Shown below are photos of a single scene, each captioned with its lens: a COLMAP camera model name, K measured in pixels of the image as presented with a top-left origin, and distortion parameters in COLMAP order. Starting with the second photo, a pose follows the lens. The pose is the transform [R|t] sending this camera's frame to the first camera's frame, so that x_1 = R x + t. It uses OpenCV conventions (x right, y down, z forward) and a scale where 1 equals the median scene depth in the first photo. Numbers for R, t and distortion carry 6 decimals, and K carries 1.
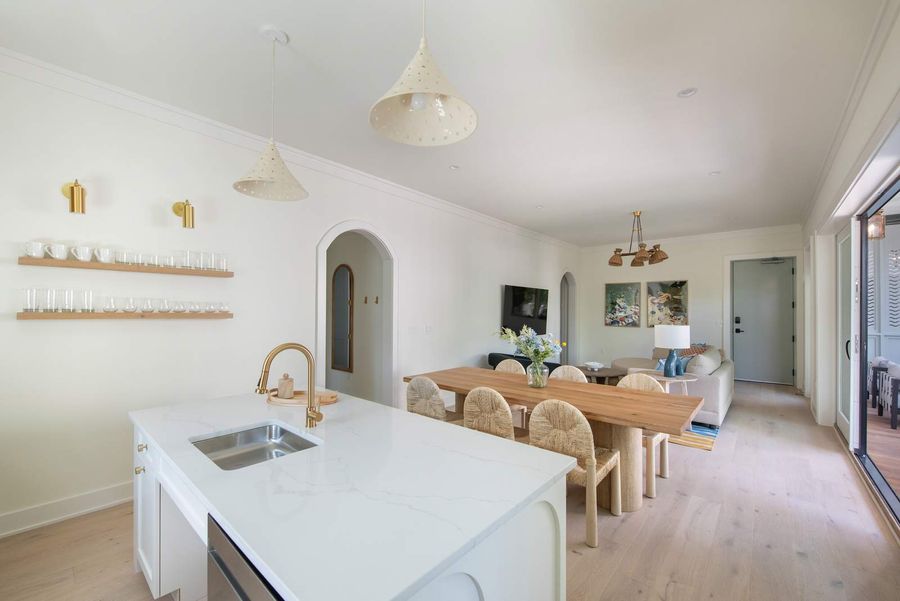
lens RADIAL K [[365.9, 0, 456.4], [0, 365.9, 306.2], [0, 0, 1]] dist [0.004718, 0.000321]
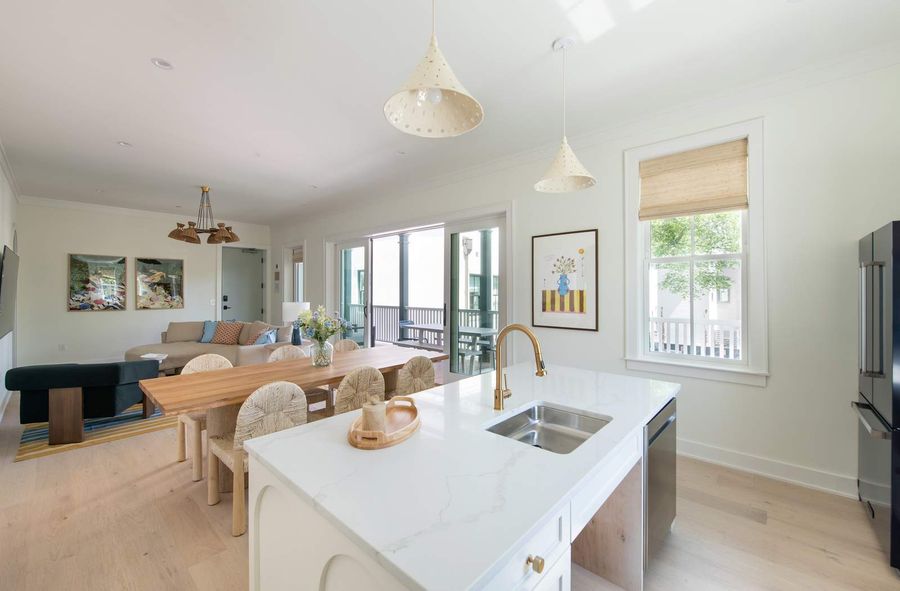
lens RADIAL K [[341.6, 0, 455.1], [0, 341.6, 292.3], [0, 0, 1]] dist [-0.000542, -0.000172]
pose [[0.037523, -0.009102, 0.999254, -0.265662], [-0.008806, 0.999917, 0.009439, 0.002144], [-0.999257, -0.009153, 0.037440, 0.220227]]
